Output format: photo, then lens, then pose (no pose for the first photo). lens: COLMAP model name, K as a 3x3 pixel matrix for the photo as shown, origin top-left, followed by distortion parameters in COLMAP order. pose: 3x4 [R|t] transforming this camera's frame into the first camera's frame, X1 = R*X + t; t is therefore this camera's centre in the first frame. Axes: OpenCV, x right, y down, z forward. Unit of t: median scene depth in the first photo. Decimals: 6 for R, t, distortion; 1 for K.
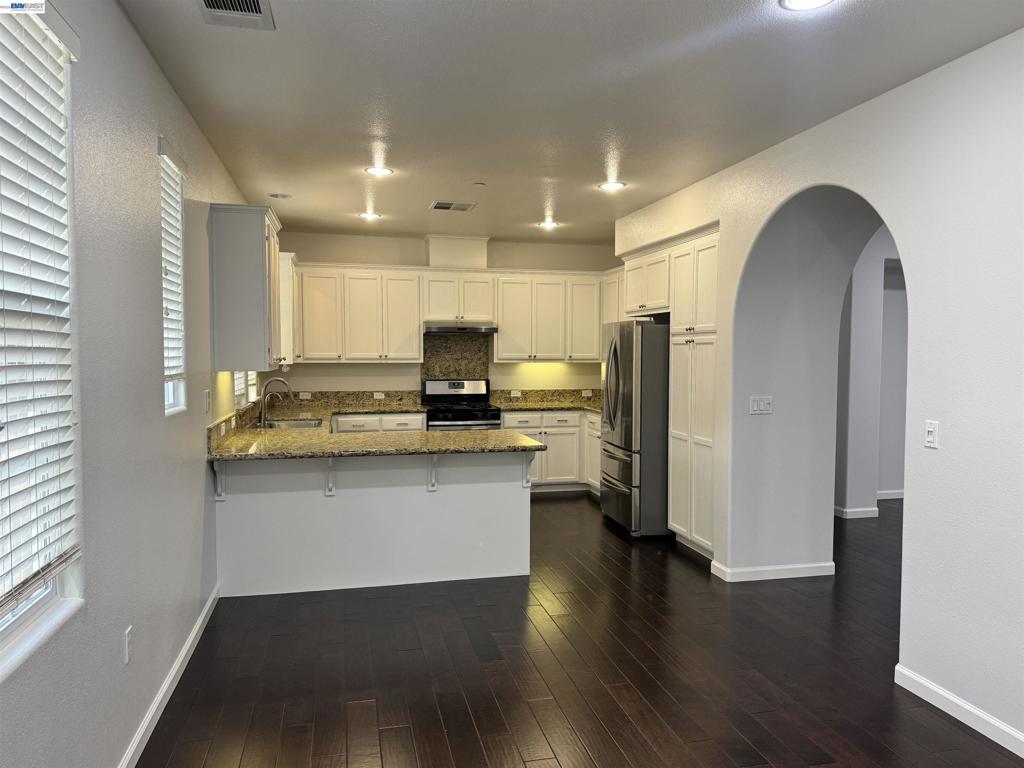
lens RADIAL K [[736.0, 0, 512.0], [0, 736.0, 384.0], [0, 0, 1]] dist [0.120047, -0.179611]
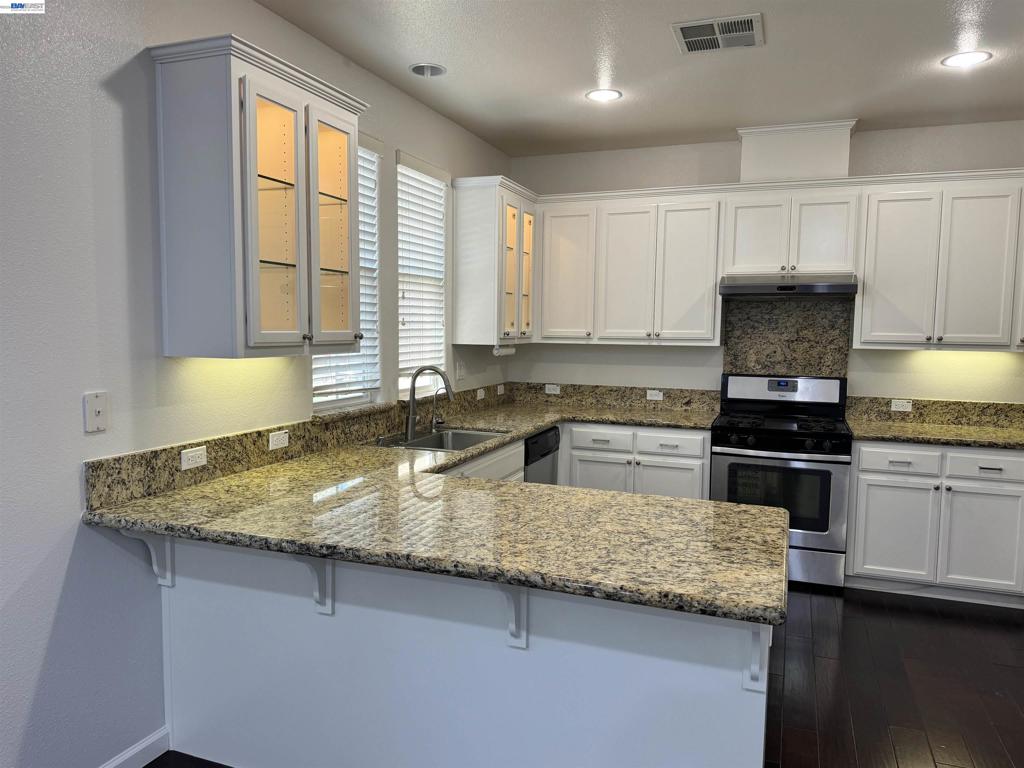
lens RADIAL K [[736.0, 0, 512.0], [0, 736.0, 384.0], [0, 0, 1]] dist [0.120047, -0.179611]
pose [[0.832012, 0.052158, -0.552300, 0.075561], [-0.036206, 0.998553, 0.039760, -0.015671], [0.553575, -0.013084, 0.832697, 0.393972]]
